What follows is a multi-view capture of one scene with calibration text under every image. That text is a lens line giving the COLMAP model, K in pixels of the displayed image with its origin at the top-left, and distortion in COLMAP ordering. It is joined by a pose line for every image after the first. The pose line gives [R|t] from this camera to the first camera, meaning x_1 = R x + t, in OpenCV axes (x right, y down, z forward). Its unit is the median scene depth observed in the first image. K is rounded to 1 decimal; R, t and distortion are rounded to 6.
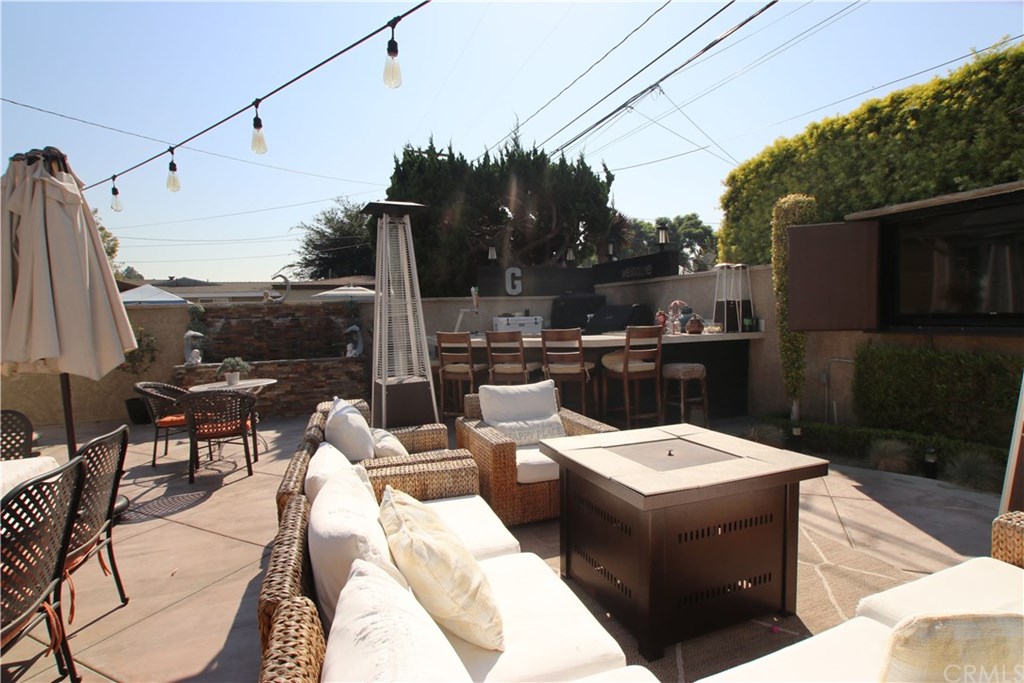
lens RADIAL K [[524.5, 0, 512.0], [0, 524.5, 341.5], [0, 0, 1]] dist [-0.000540, -0.000320]
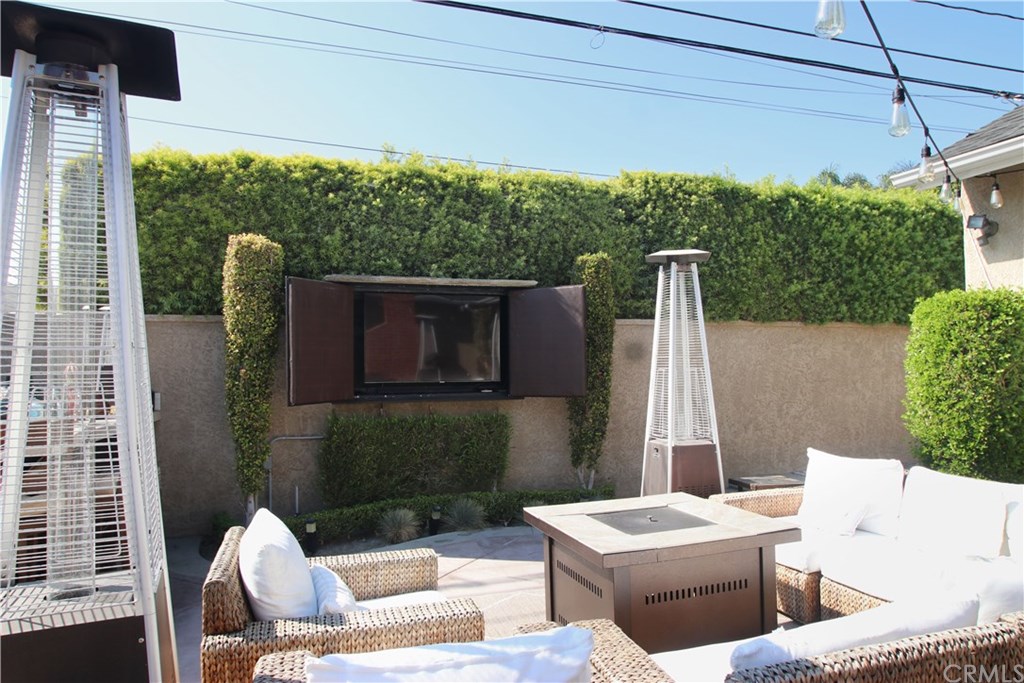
lens RADIAL K [[685.9, 0, 513.4], [0, 685.9, 349.4], [0, 0, 1]] dist [-0.025101, 0.001469]
pose [[0.029568, 0.052494, 0.998183, -0.490362], [0.061891, 0.996608, -0.054244, -0.025730], [-0.997645, 0.063382, 0.026219, 0.606515]]
